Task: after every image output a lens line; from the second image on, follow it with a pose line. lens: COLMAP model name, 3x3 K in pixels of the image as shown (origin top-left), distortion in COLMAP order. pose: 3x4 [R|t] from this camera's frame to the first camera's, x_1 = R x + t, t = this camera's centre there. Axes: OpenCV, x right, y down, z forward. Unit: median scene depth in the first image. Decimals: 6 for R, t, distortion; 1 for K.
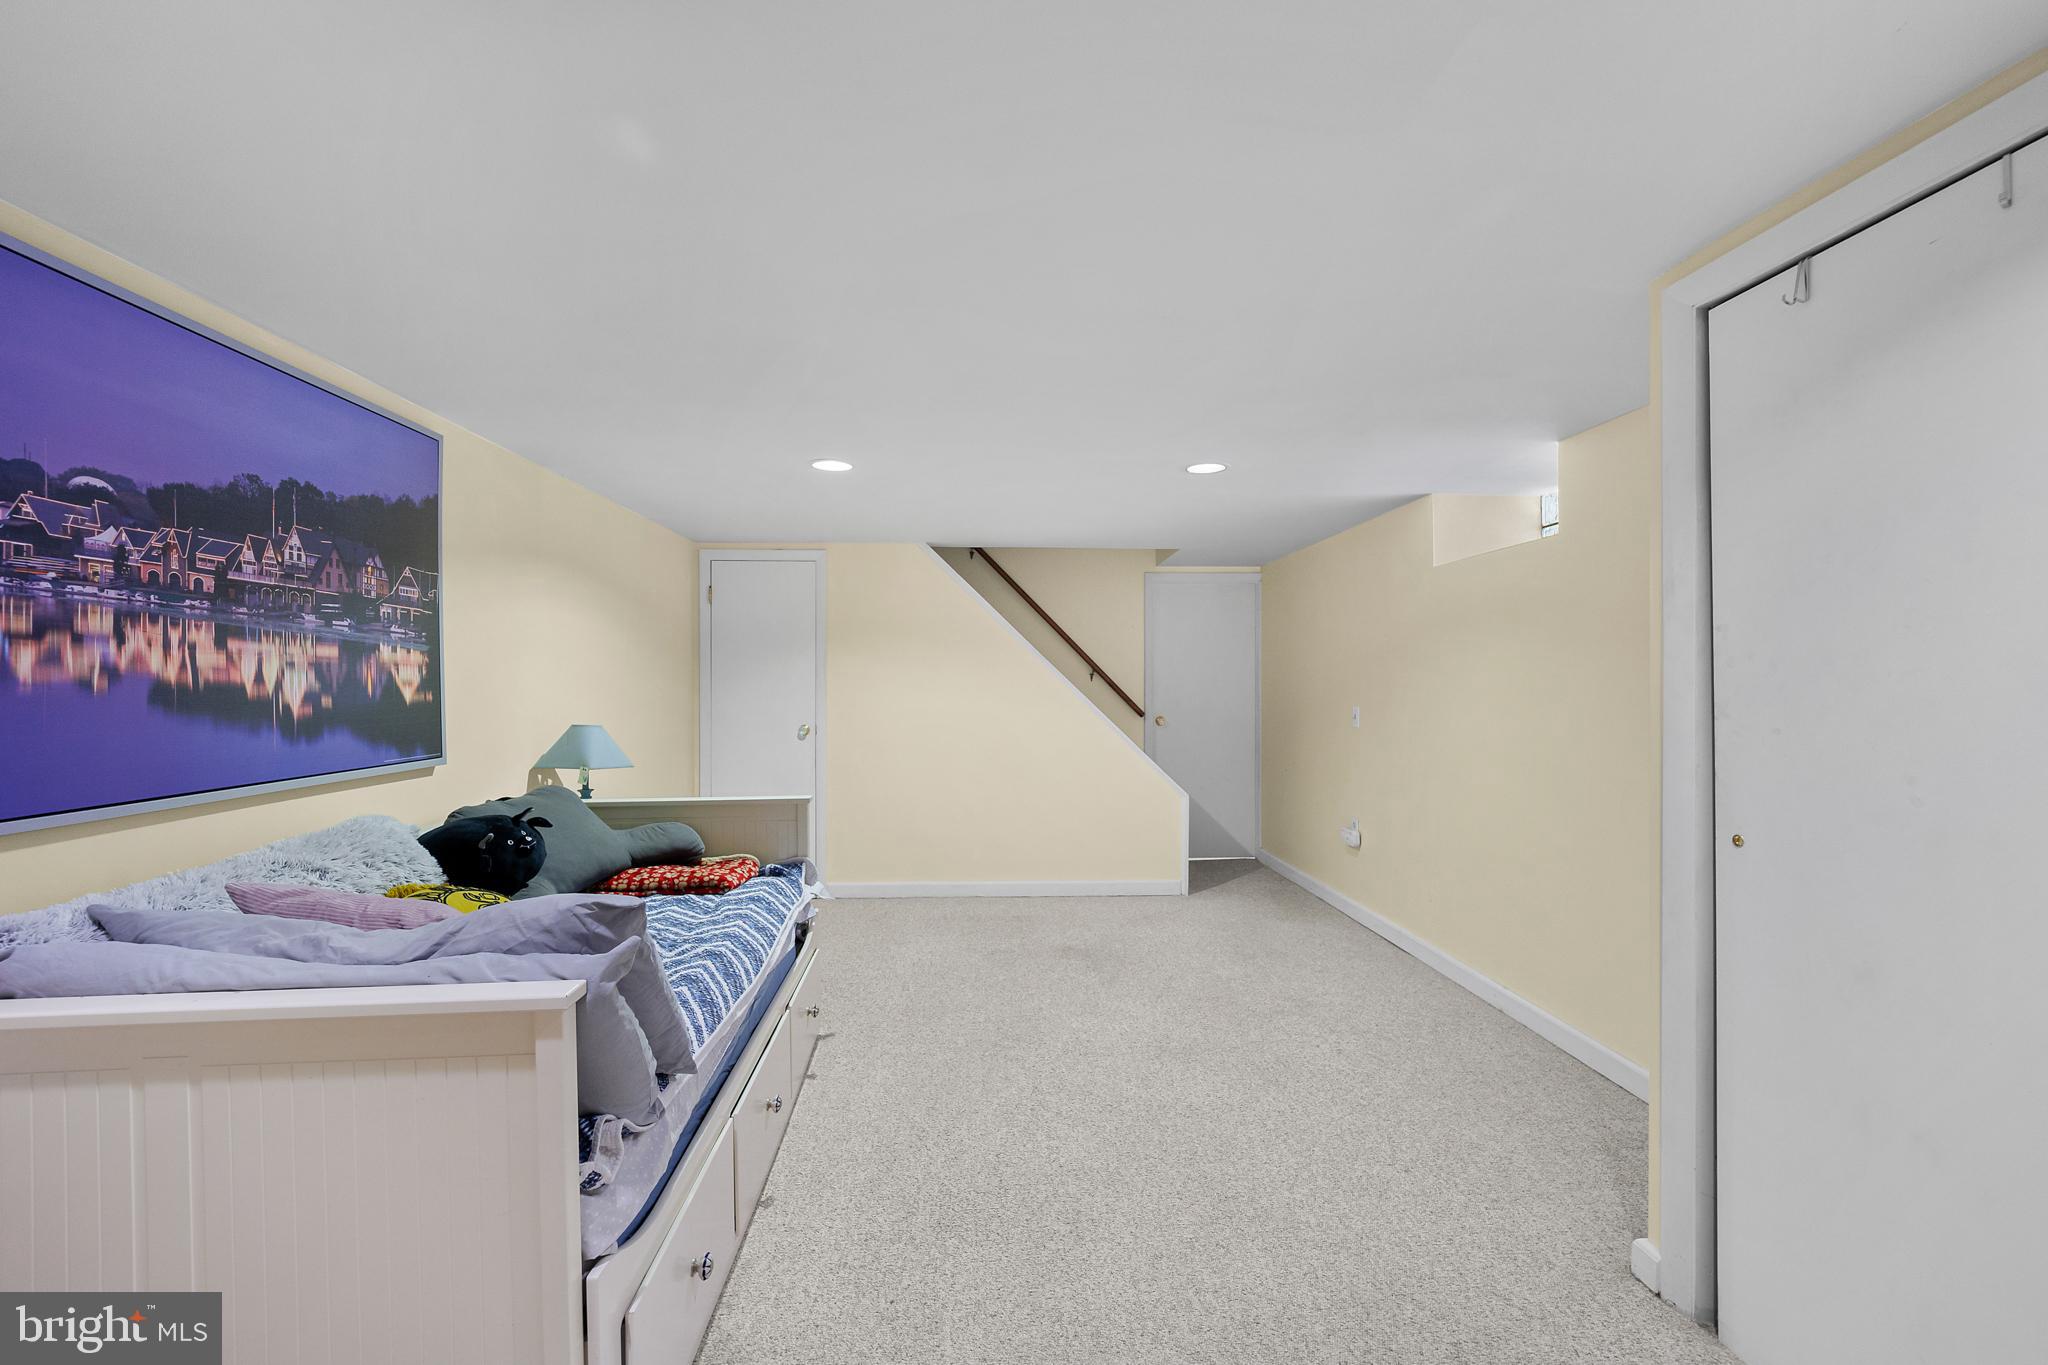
lens RADIAL K [[835.4, 0, 1036.2], [0, 835.4, 678.3], [0, 0, 1]] dist [-0.019236, 0.000617]
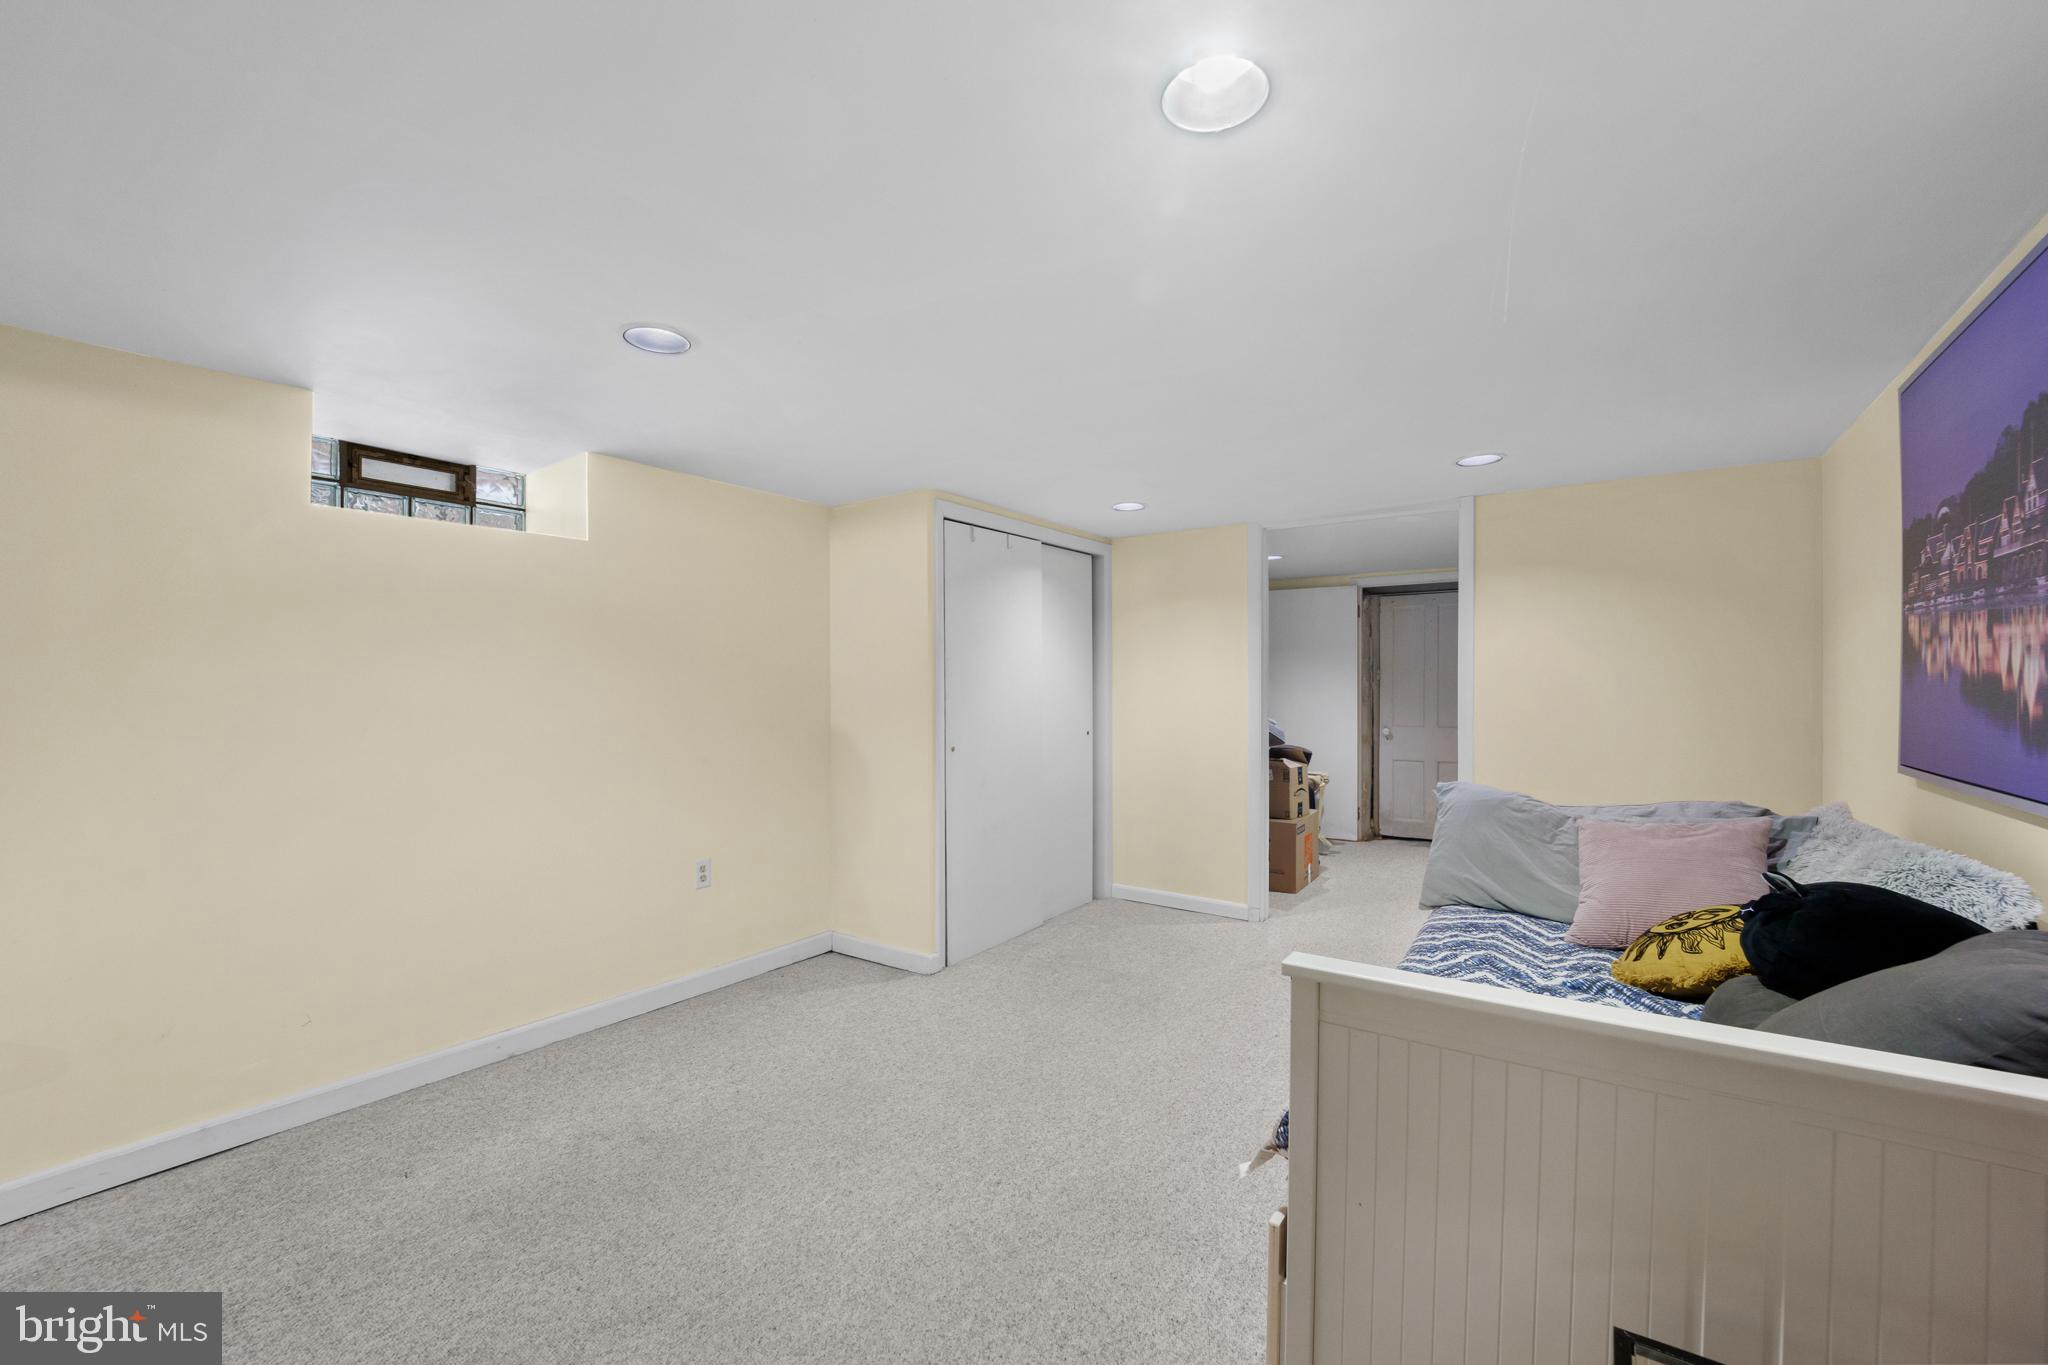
lens RADIAL K [[835.4, 0, 1003.3], [0, 835.4, 682.3], [0, 0, 1]] dist [-0.019236, 0.000617]
pose [[-0.756780, 0.006499, 0.653637, -0.663693], [0.002072, 0.999969, -0.007542, 0.017919], [-0.653666, -0.004353, -0.756771, 2.142960]]
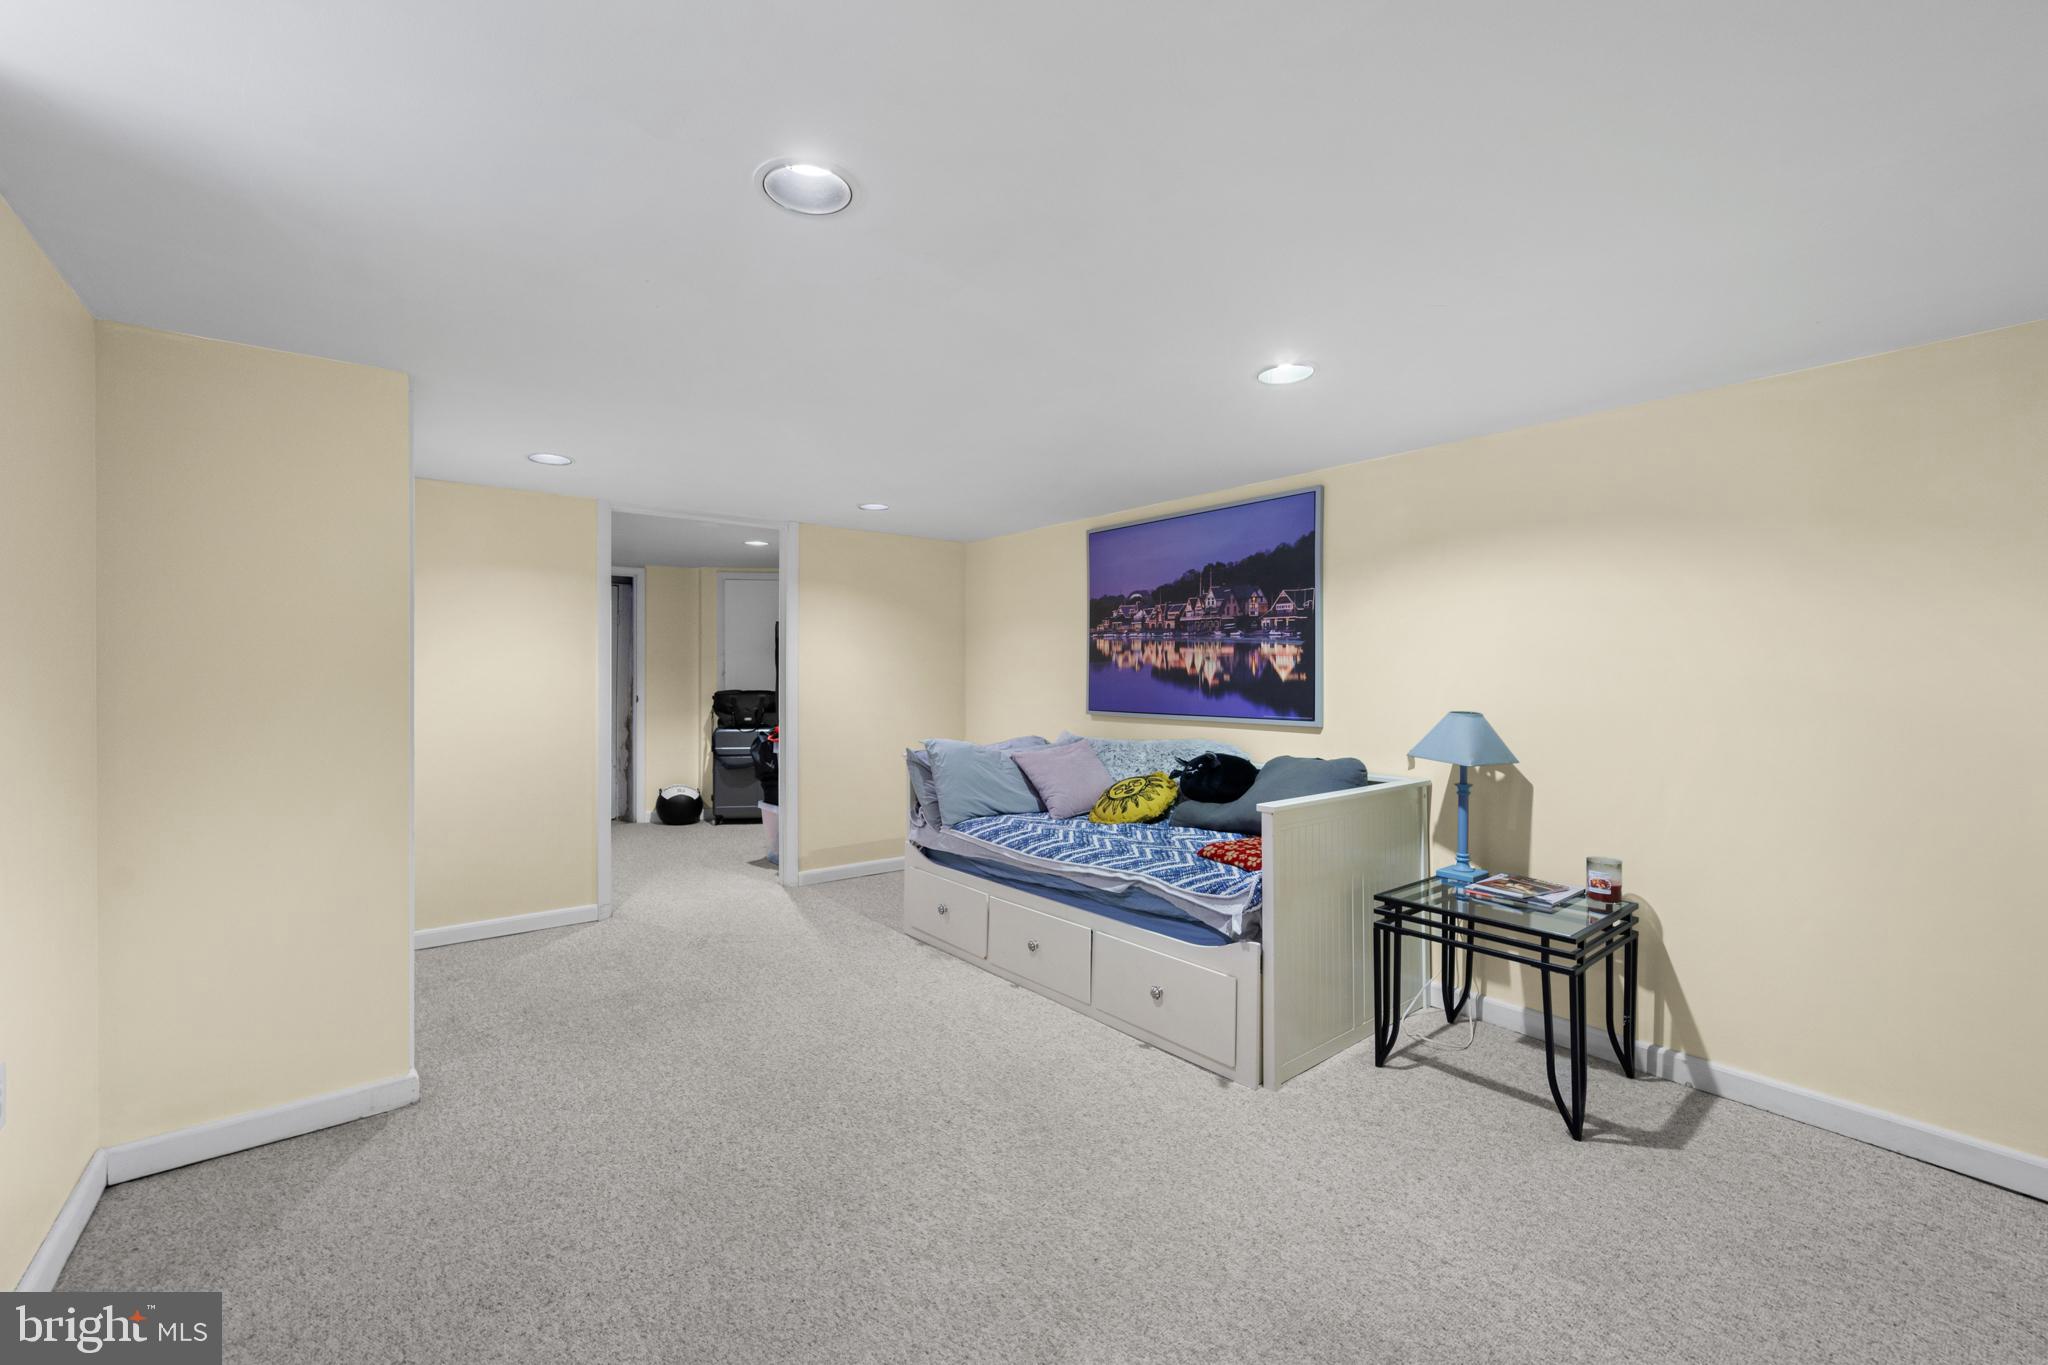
lens RADIAL K [[835.4, 0, 1022.4], [0, 835.4, 683.1], [0, 0, 1]] dist [-0.019236, 0.000617]
pose [[-0.825362, 0.007492, -0.564554, 0.584256], [0.002092, 0.999946, 0.010211, 0.021440], [0.564599, 0.007247, -0.825333, 2.354364]]
